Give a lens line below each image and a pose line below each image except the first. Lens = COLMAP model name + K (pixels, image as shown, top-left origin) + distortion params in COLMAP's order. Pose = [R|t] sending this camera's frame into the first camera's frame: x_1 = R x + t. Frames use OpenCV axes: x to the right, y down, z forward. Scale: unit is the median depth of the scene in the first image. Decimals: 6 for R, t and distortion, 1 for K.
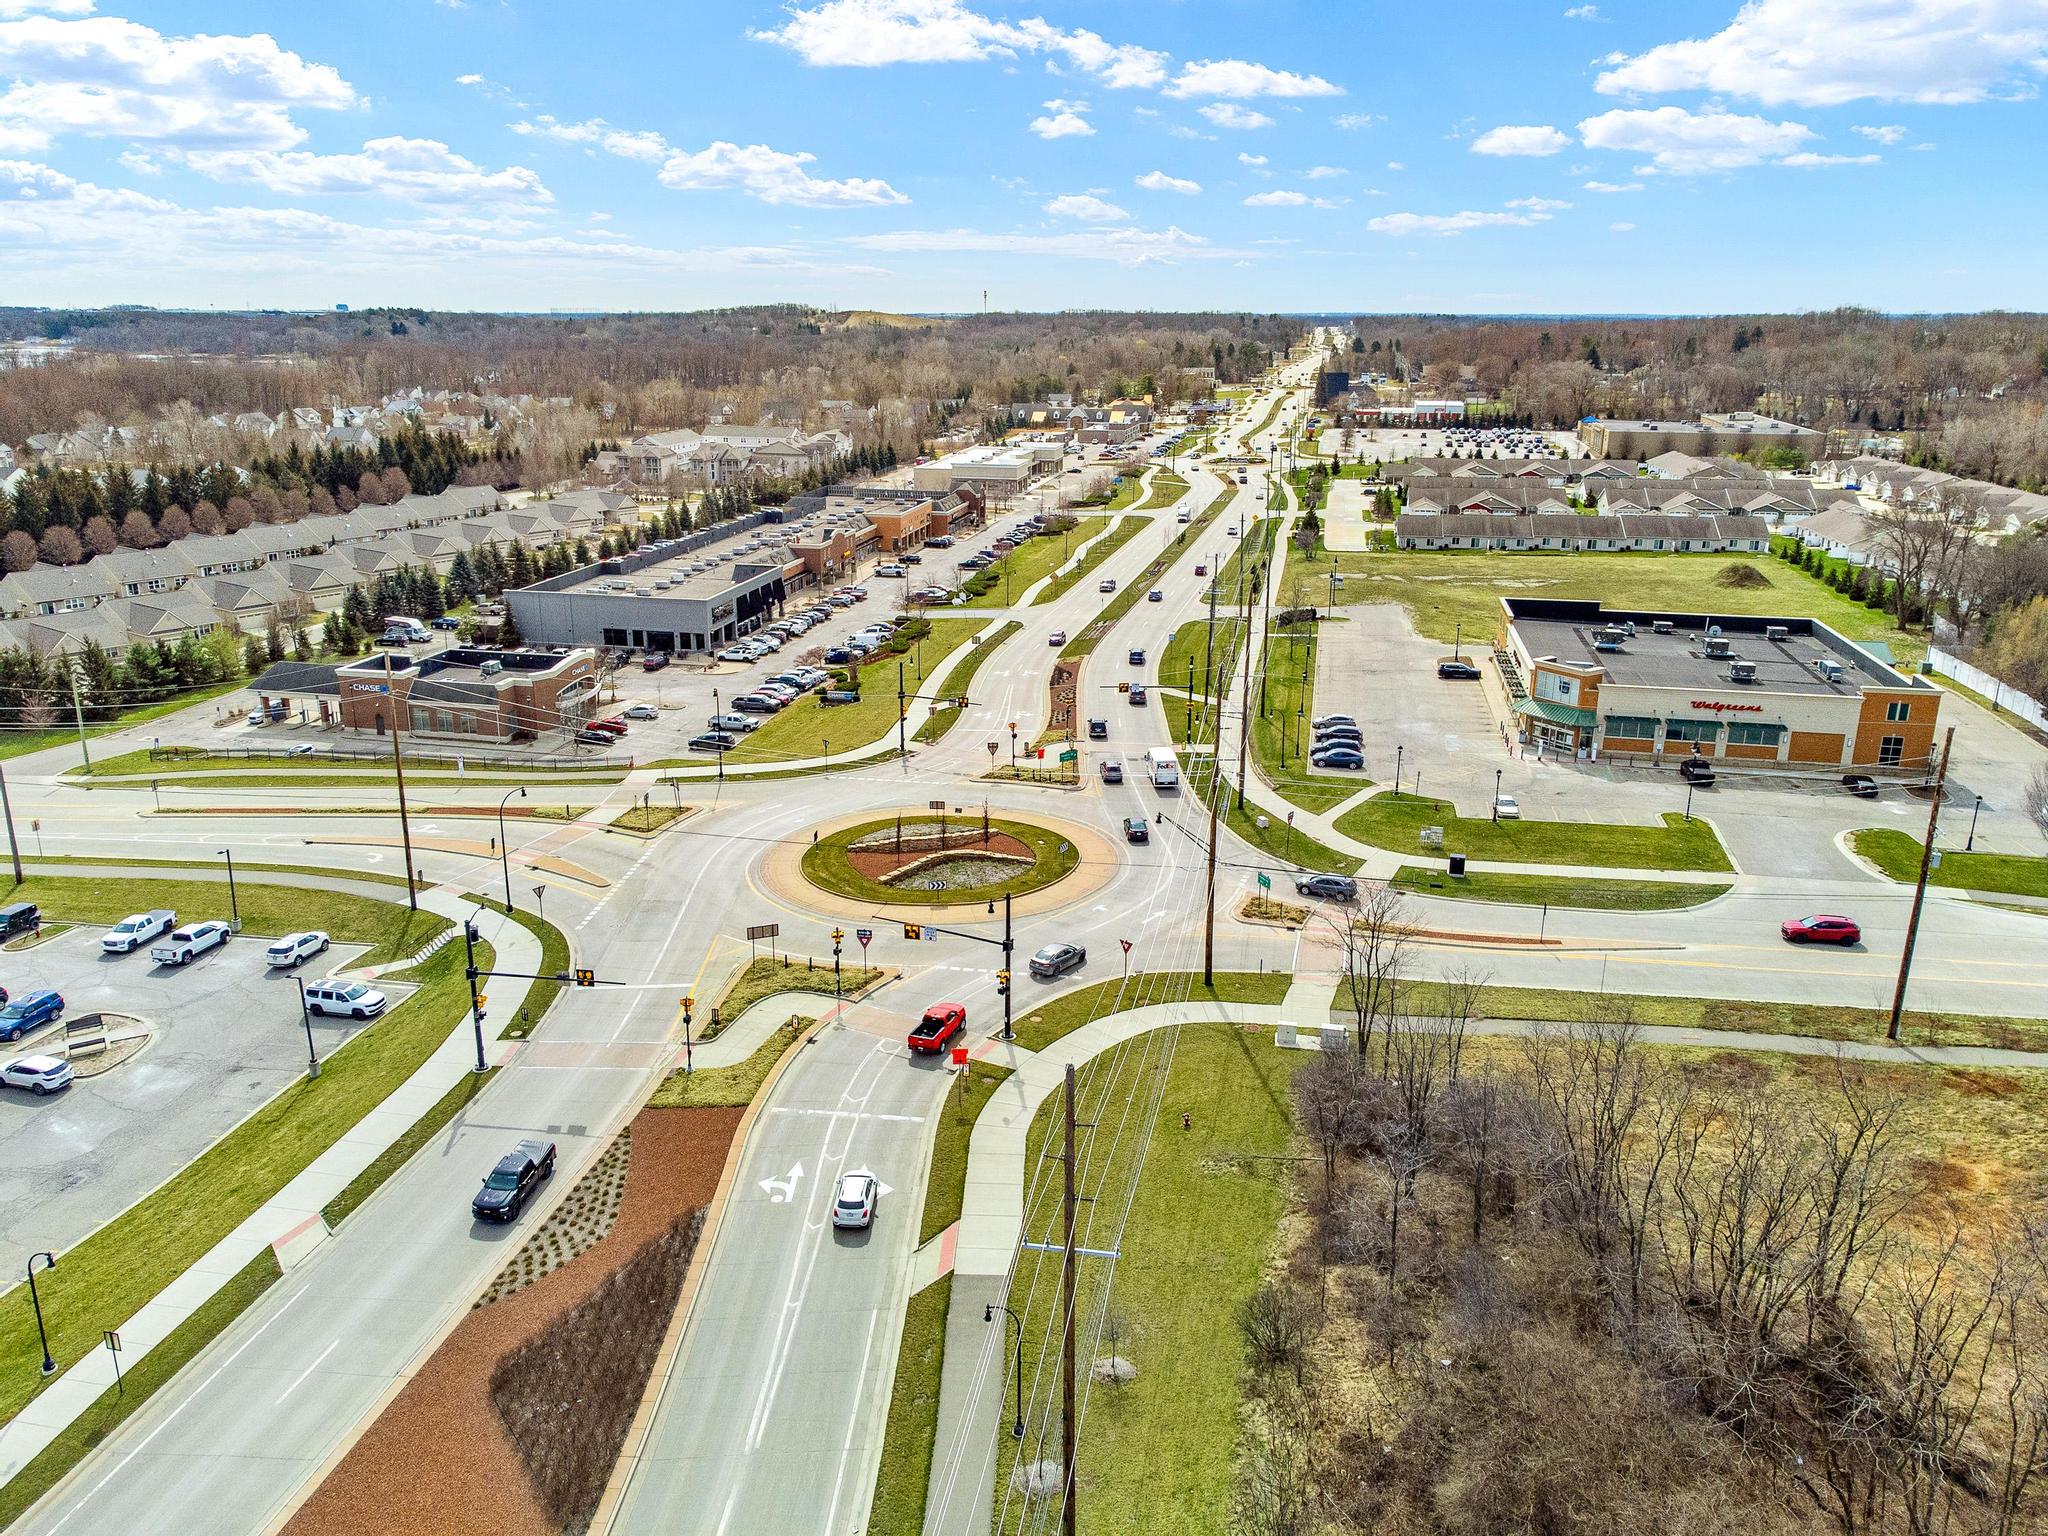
lens RADIAL K [[1562.7, 0, 1028.8], [0, 1562.7, 776.3], [0, 0, 1]] dist [0.002854, 0.020882]
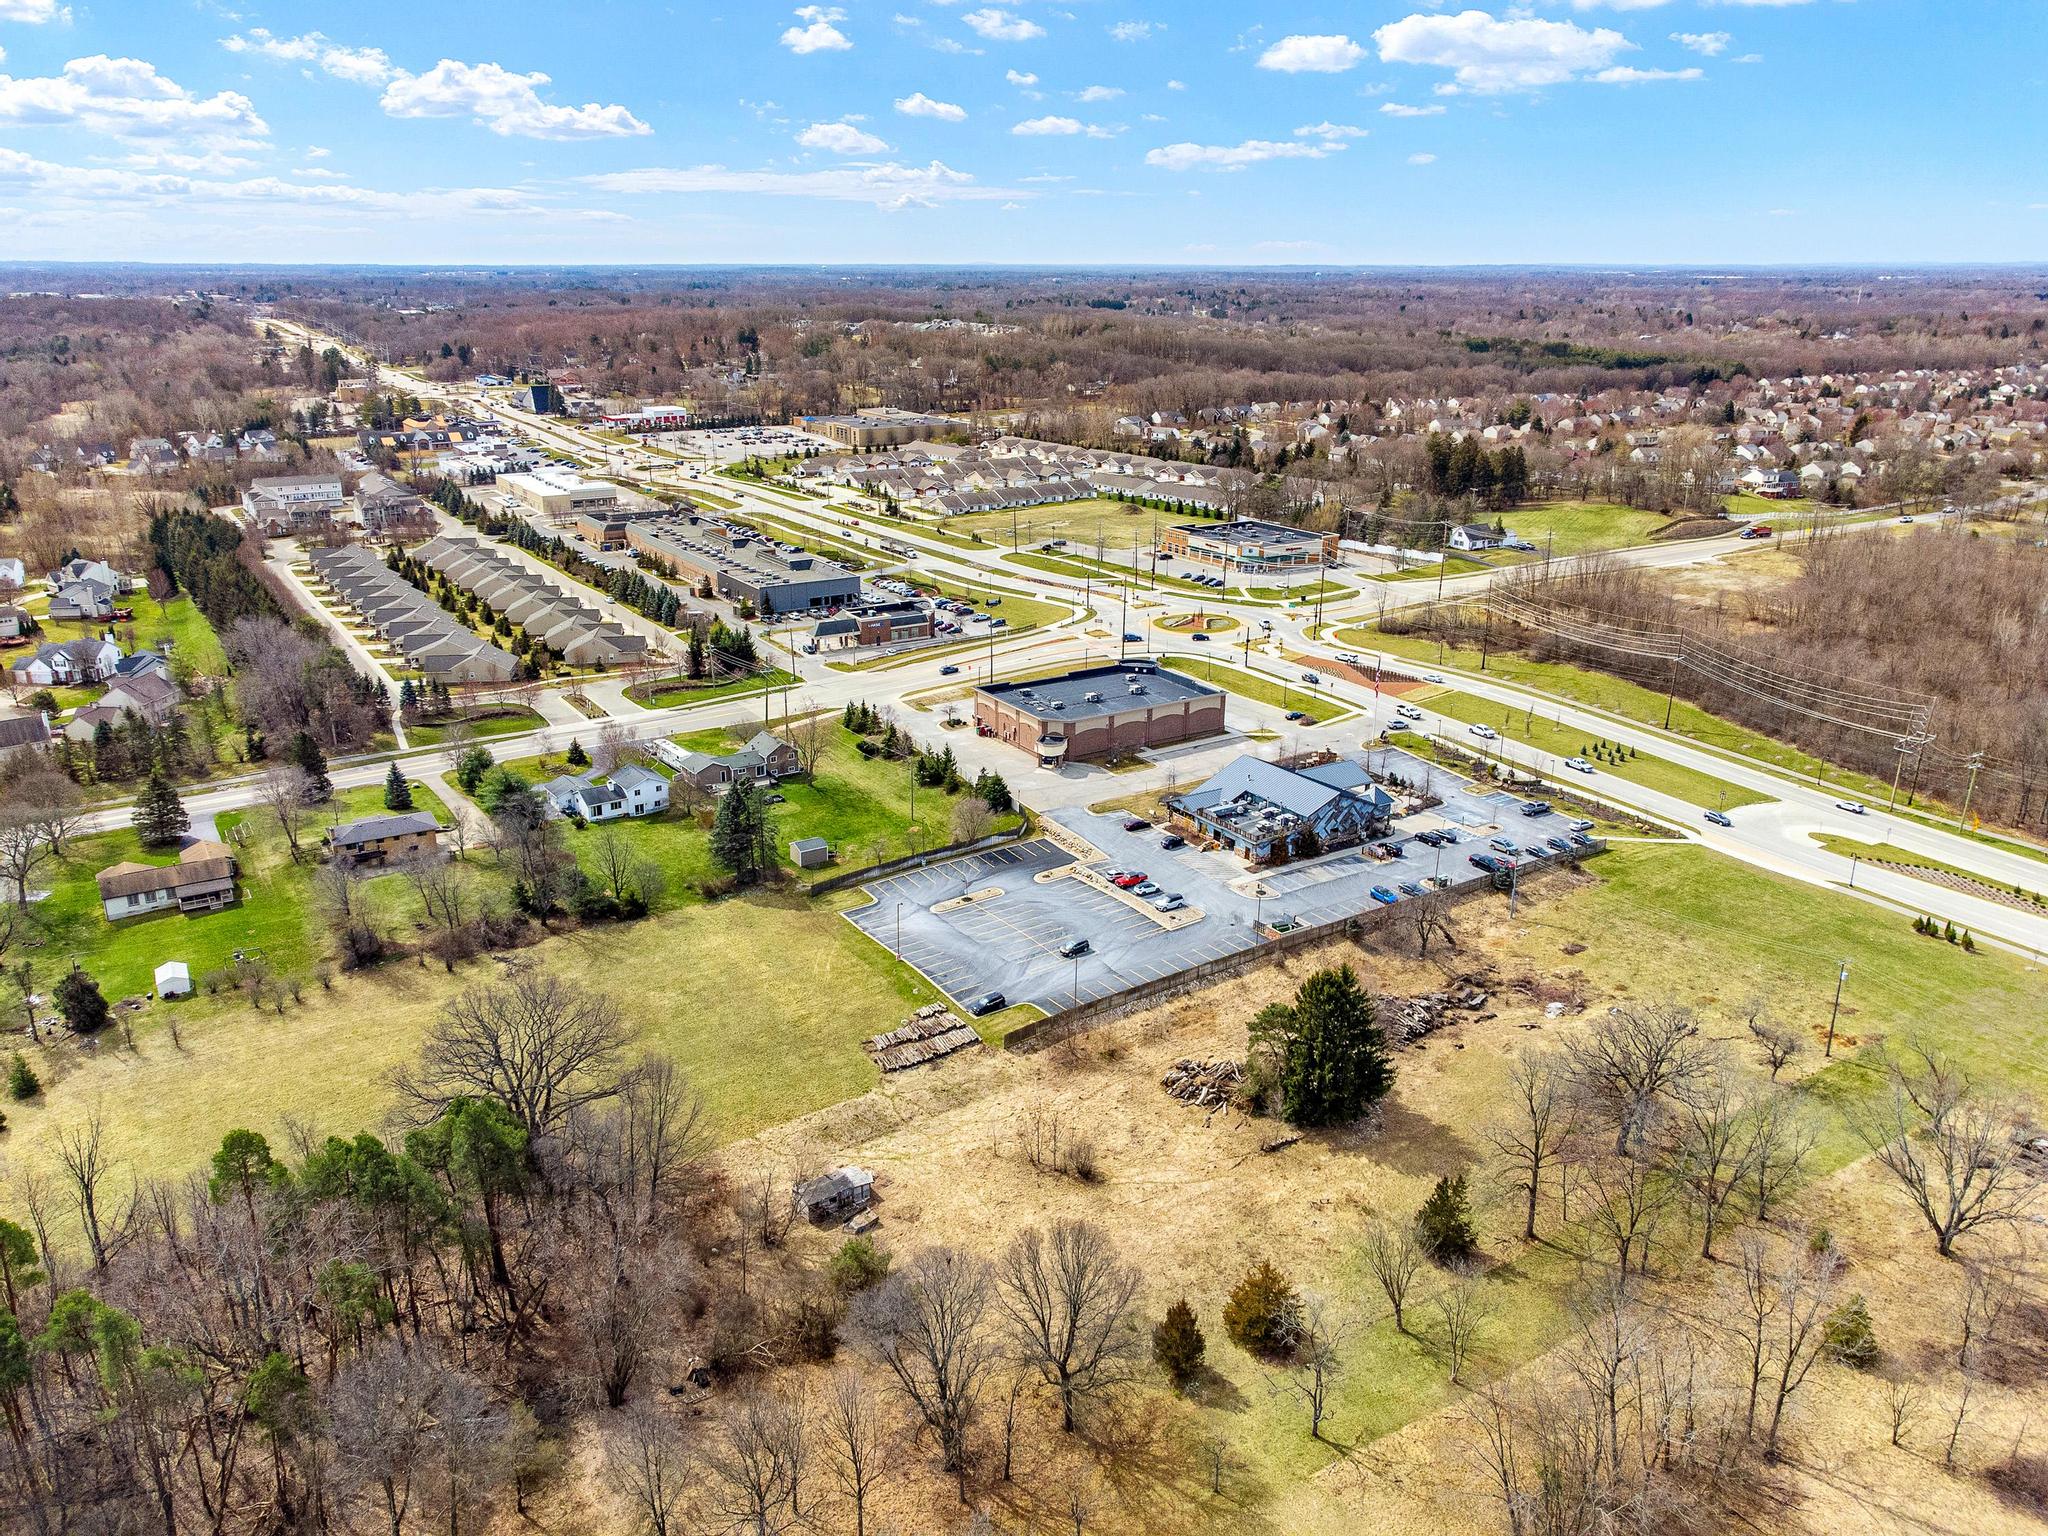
lens RADIAL K [[1470.8, 0, 1024.0], [0, 1470.8, 768.0], [0, 0, 1]] dist [0.043834, 0.001149]
pose [[0.732813, -0.231389, 0.639879, -1.749881], [0.204776, 0.971803, 0.116900, -0.063121], [-0.648886, 0.045366, 0.759532, -0.790342]]
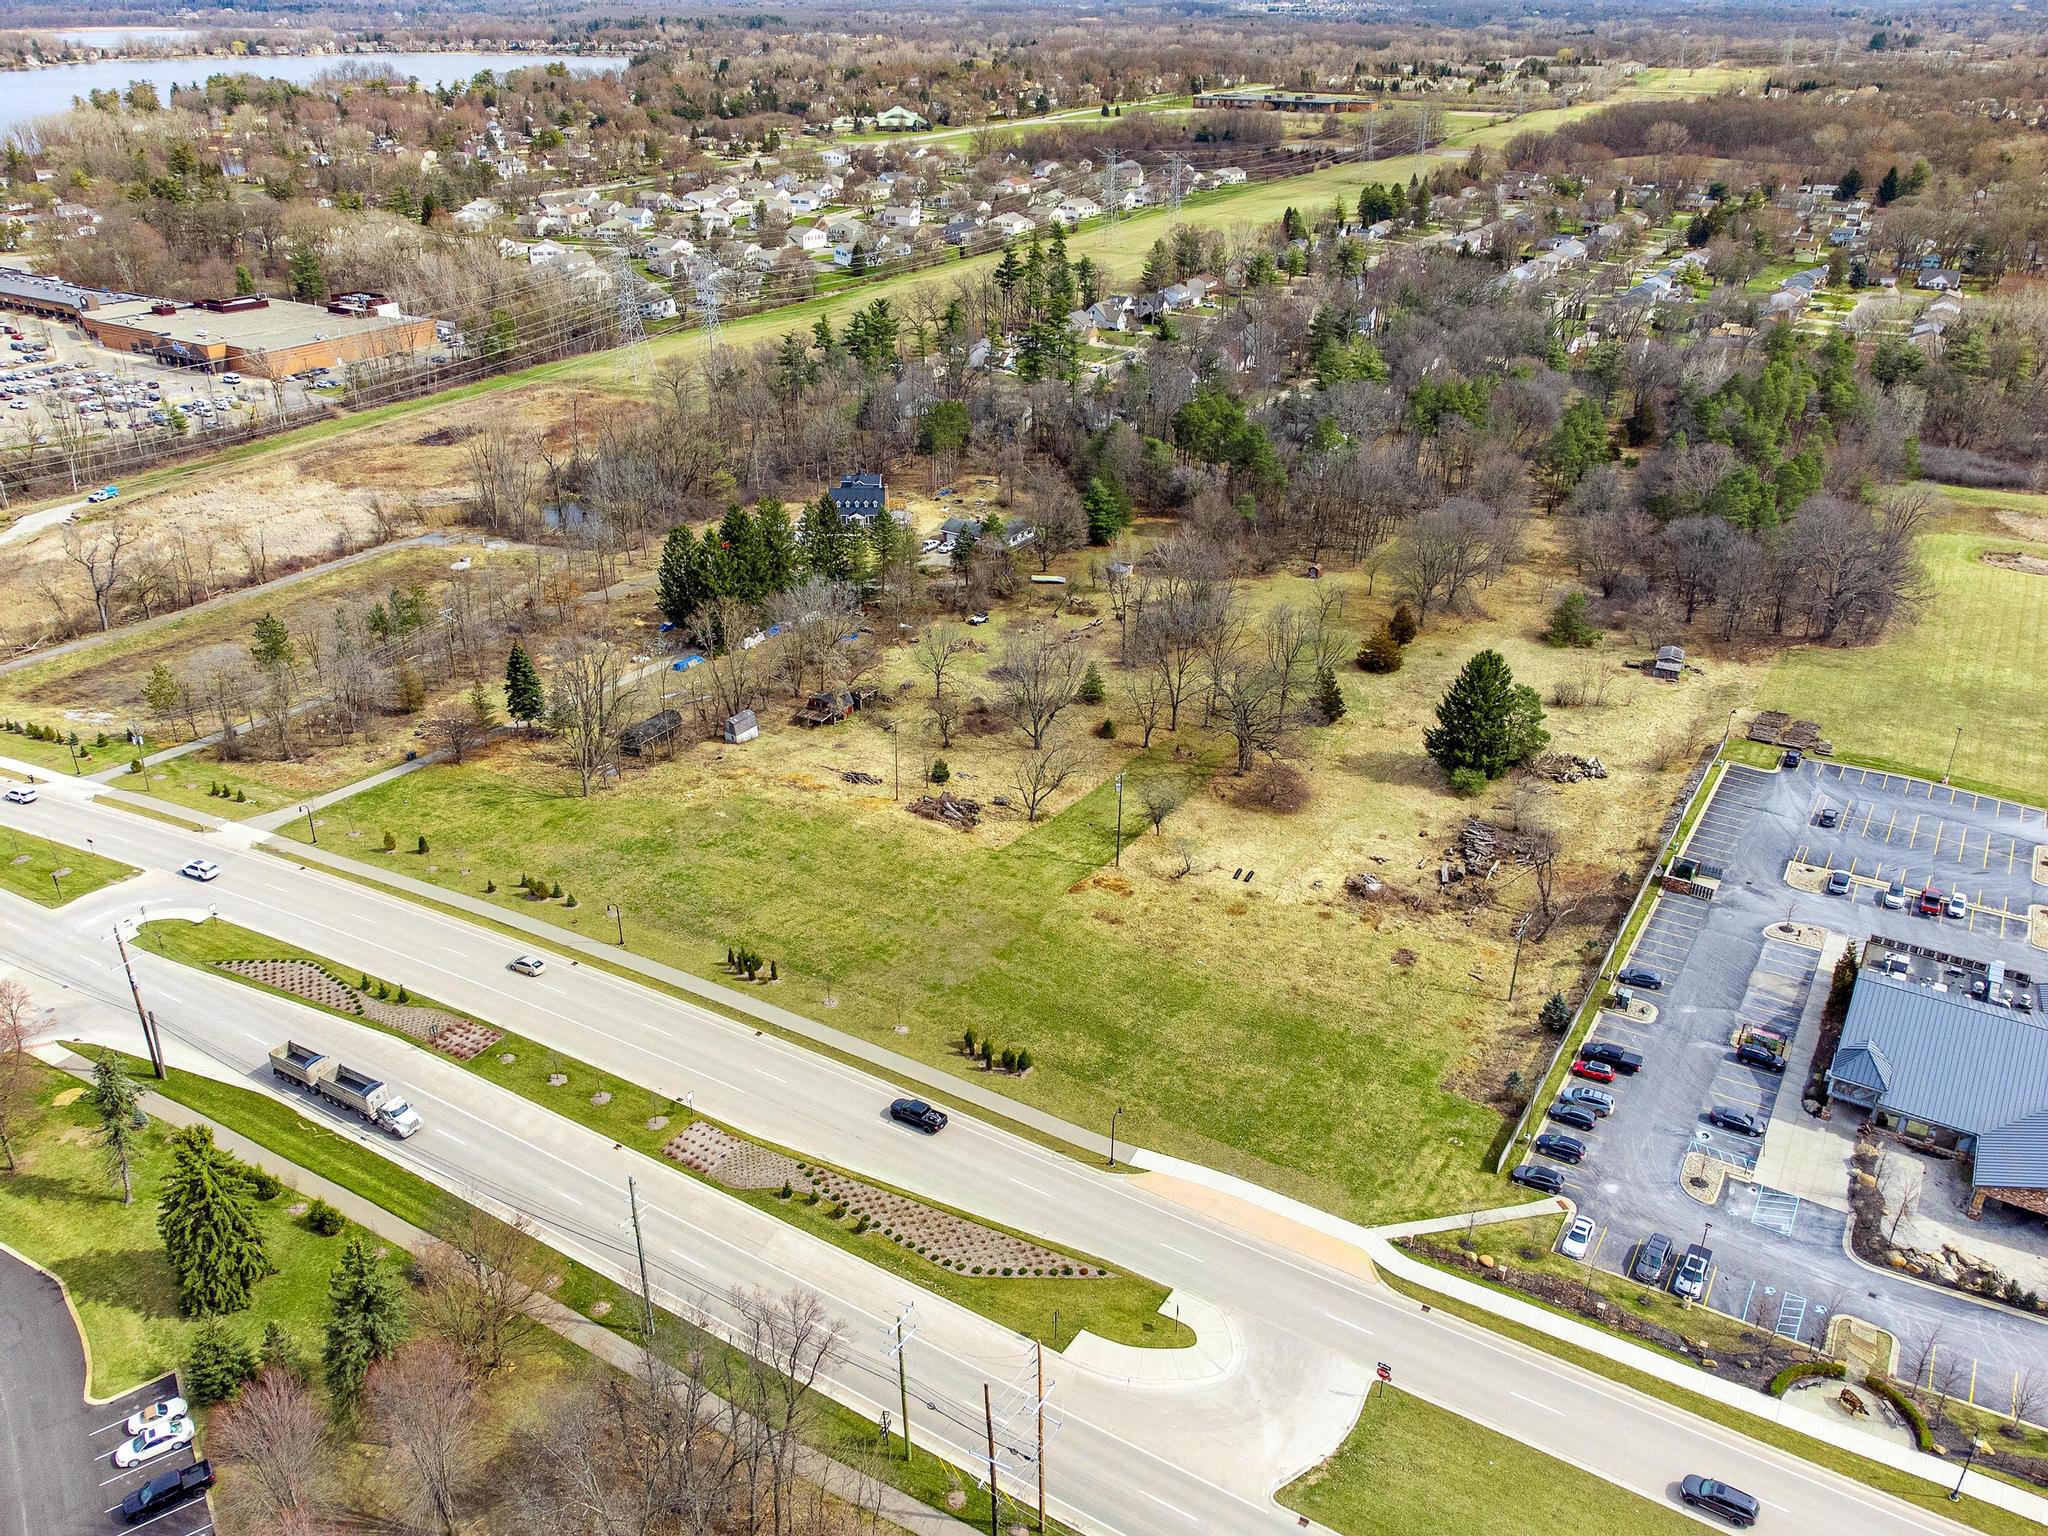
lens RADIAL K [[1562.7, 0, 1028.8], [0, 1562.7, 776.3], [0, 0, 1]] dist [0.002854, 0.020882]
pose [[-0.352987, 0.412517, -0.839780, 0.285664], [-0.282007, 0.808907, 0.515889, -0.241899], [0.892117, 0.418925, -0.169201, -0.228760]]
